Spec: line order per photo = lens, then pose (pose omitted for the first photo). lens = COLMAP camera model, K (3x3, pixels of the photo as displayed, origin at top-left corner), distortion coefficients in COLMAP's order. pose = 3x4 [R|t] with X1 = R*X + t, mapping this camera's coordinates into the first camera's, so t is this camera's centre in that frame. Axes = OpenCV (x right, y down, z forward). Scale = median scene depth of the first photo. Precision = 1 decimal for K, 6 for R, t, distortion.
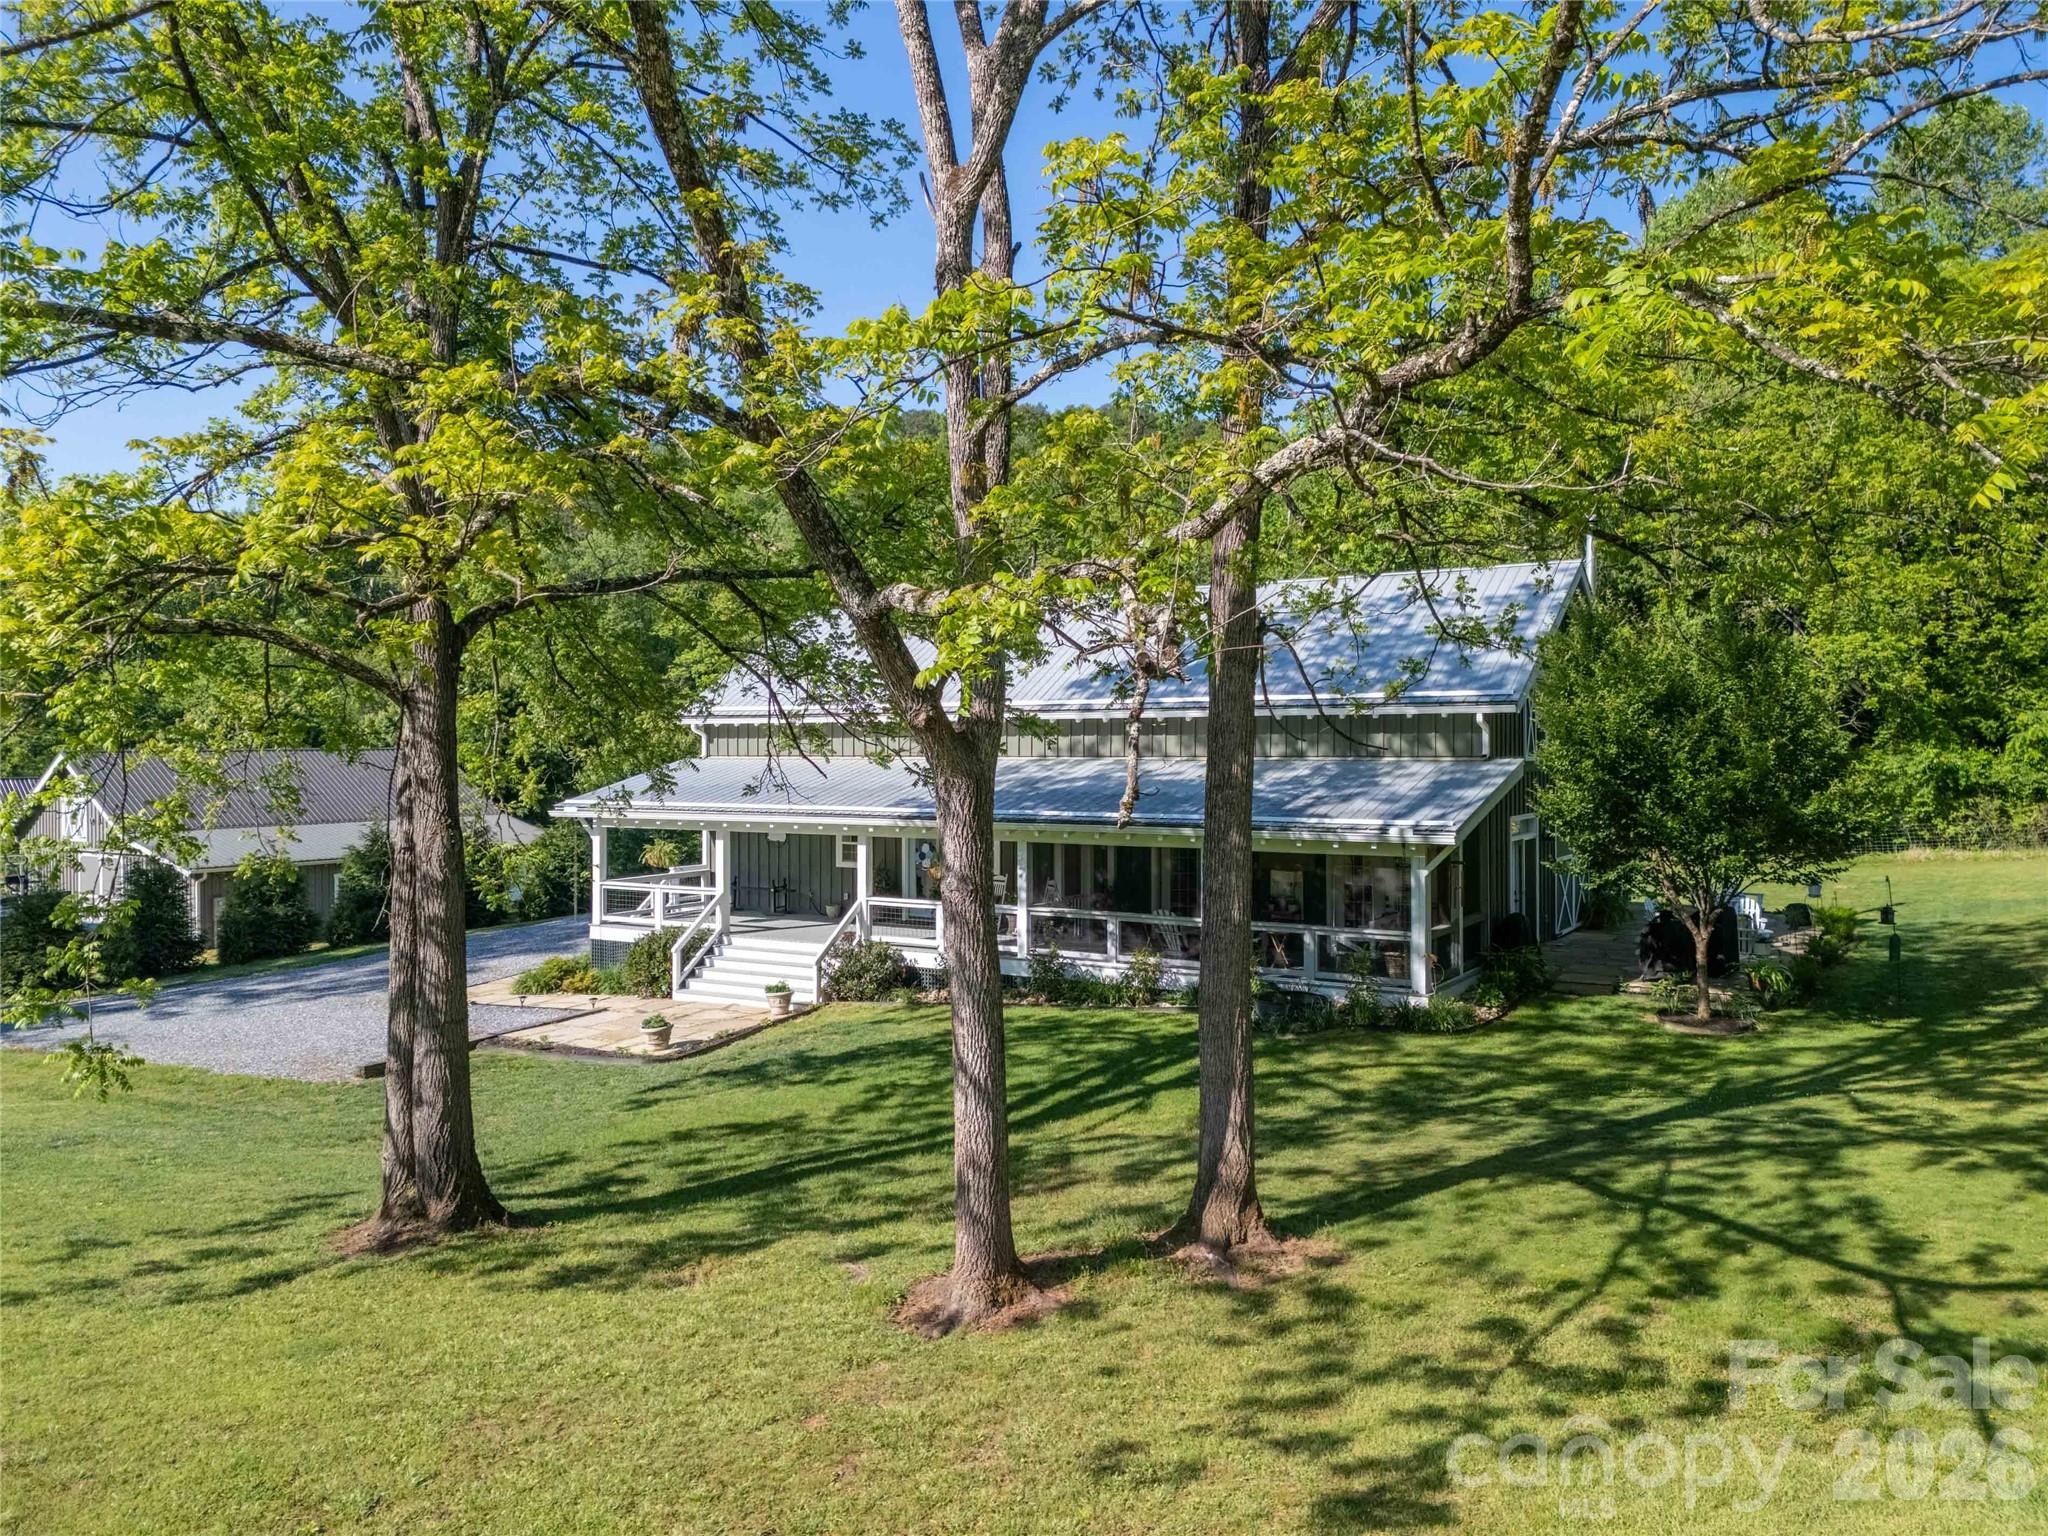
lens RADIAL K [[1492.0, 0, 1024.0], [0, 1492.0, 768.0], [0, 0, 1]] dist [0.006383, -0.005196]
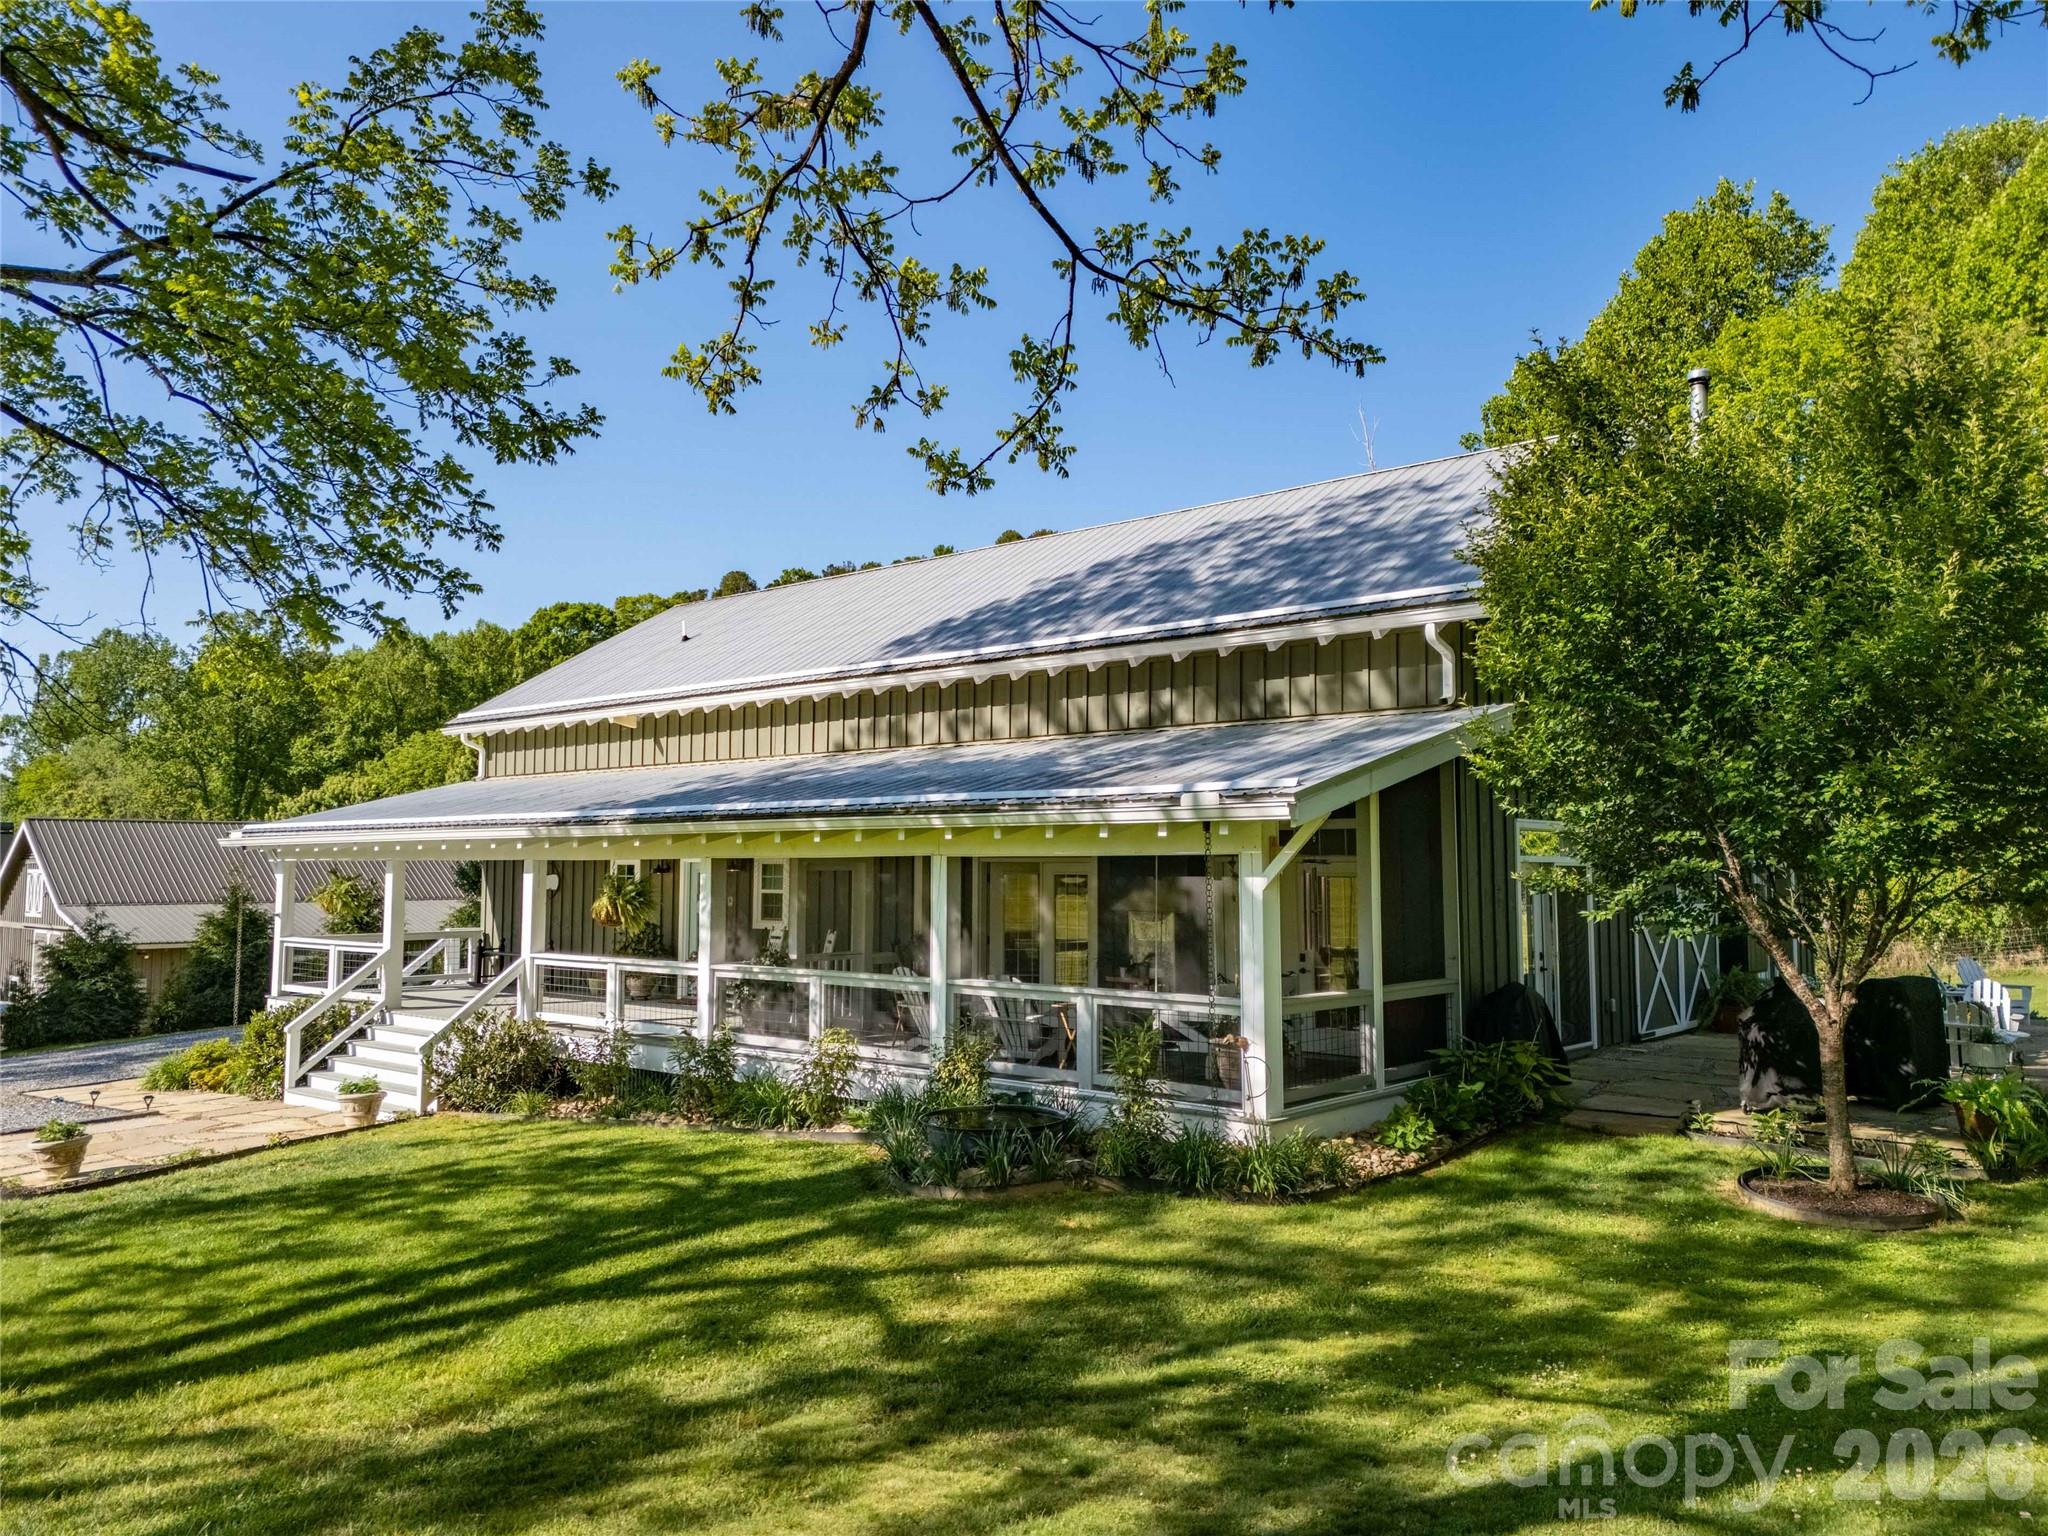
lens RADIAL K [[1474.0, 0, 1052.6], [0, 1474.0, 763.1], [0, 0, 1]] dist [0.010768, 0.002079]
pose [[0.988727, -0.006841, -0.149573, 0.241251], [-0.006695, 0.995936, -0.089809, 0.066450], [0.149579, 0.089798, 0.984664, 0.420261]]
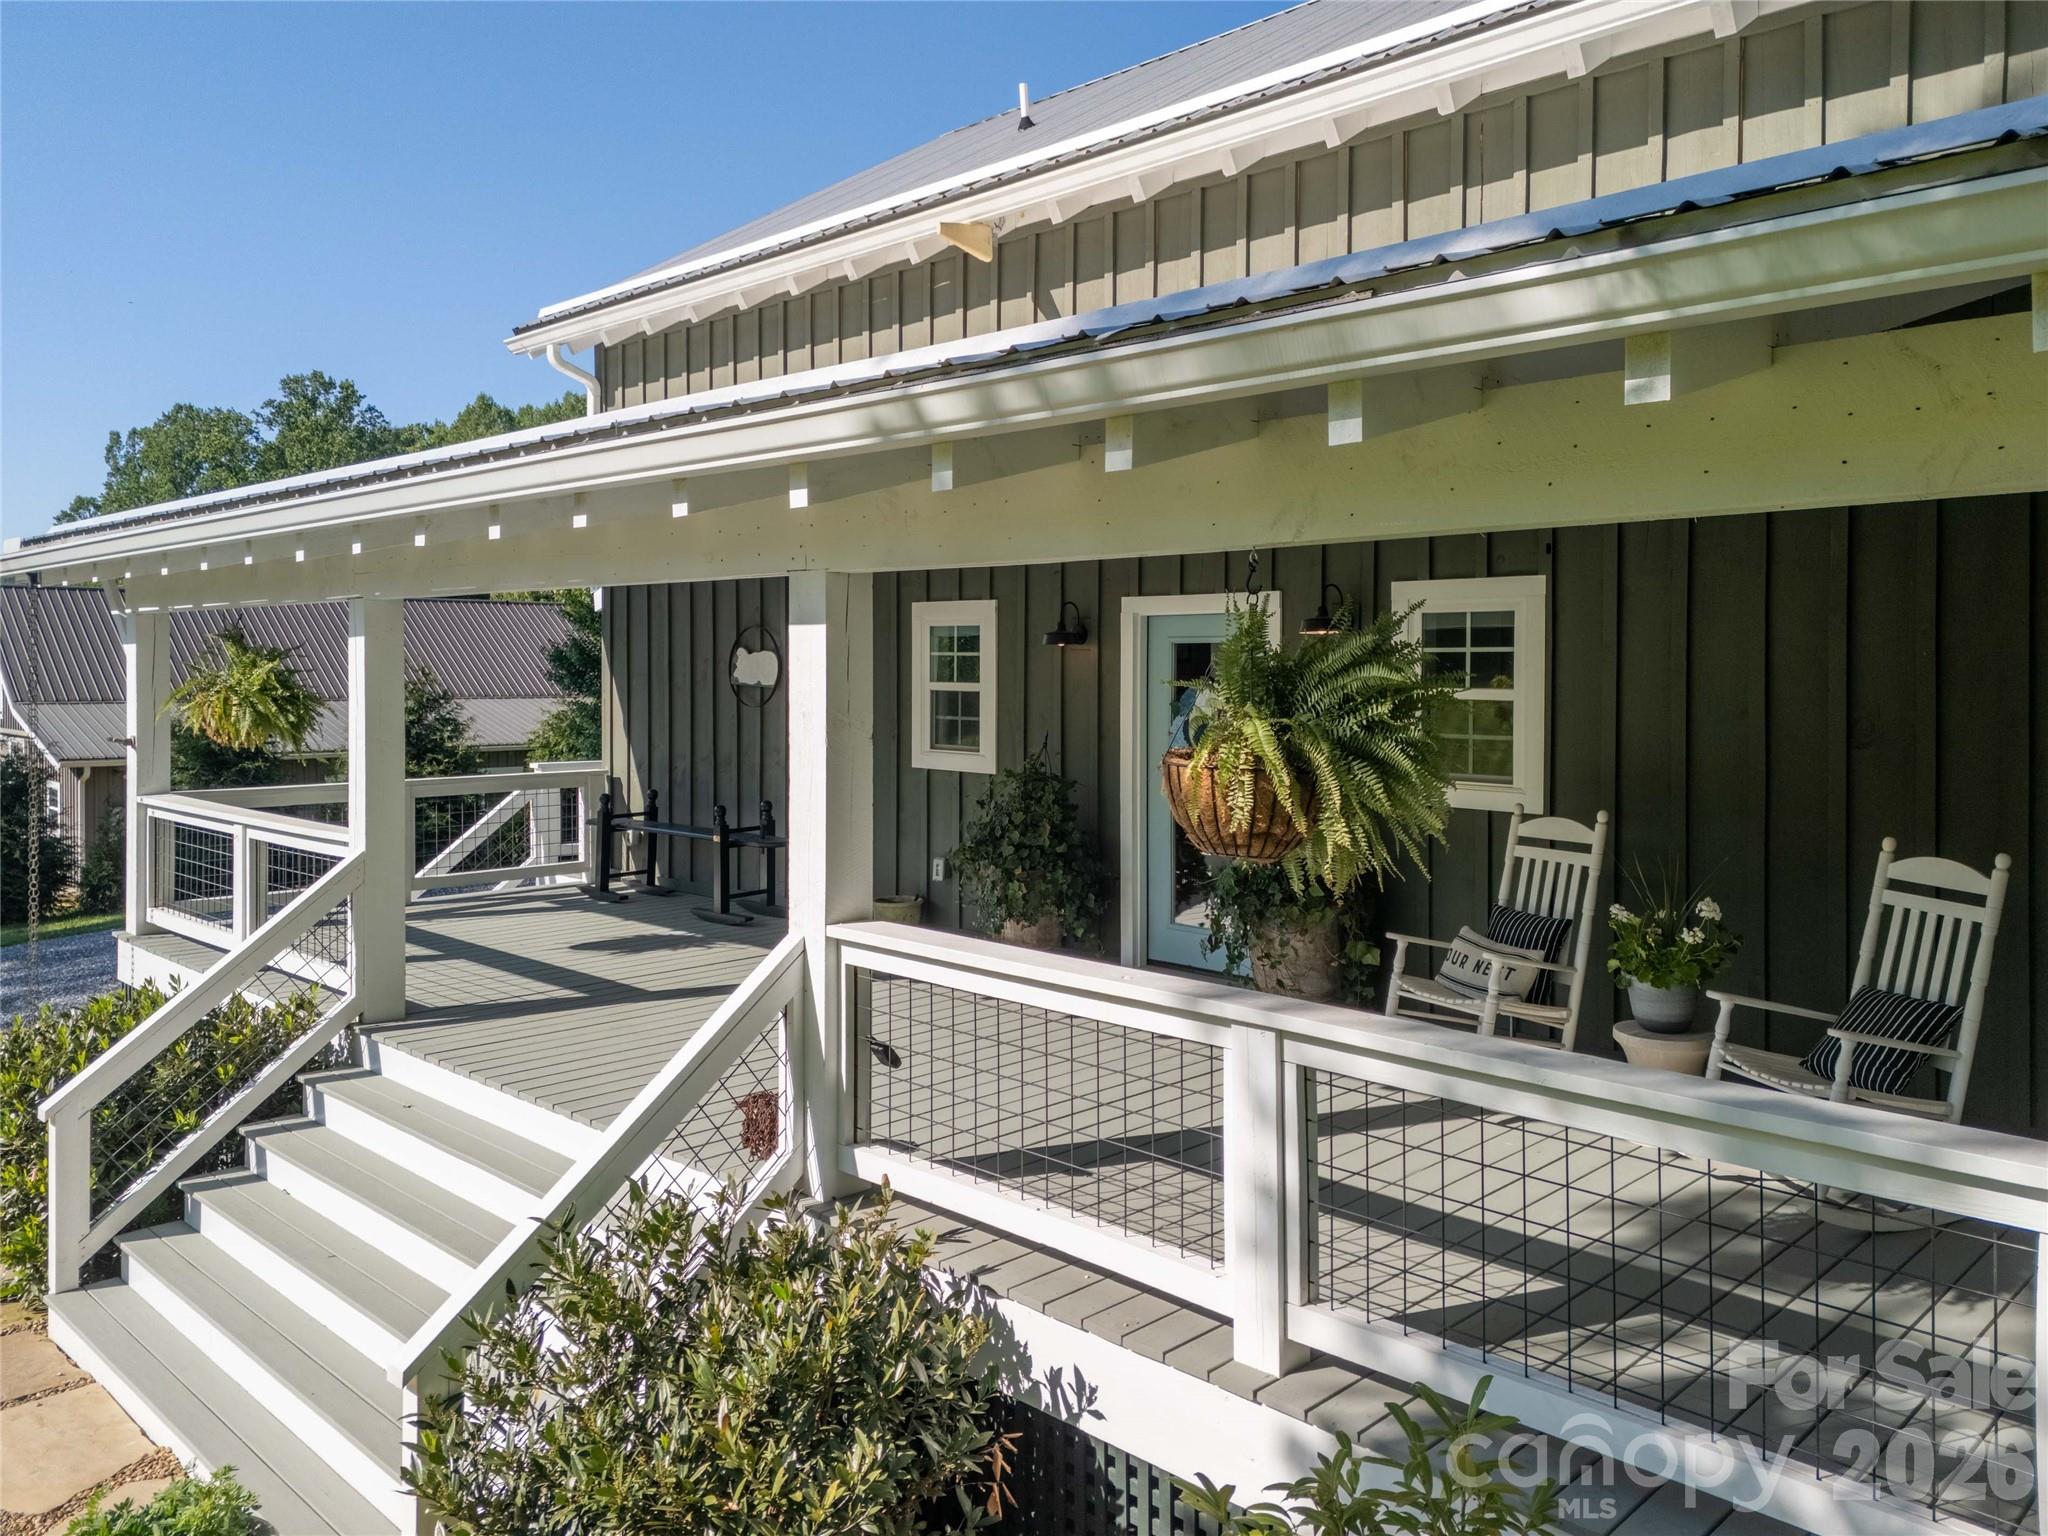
lens RADIAL K [[1526.8, 0, 1022.3], [0, 1526.8, 696.4], [0, 0, 1]] dist [0.031929, 0.000486]
pose [[0.972412, 0.010800, -0.233021, -0.047724], [-0.010501, 0.999942, 0.002522, 0.065920], [0.233034, -0.000005, 0.972468, 0.912858]]
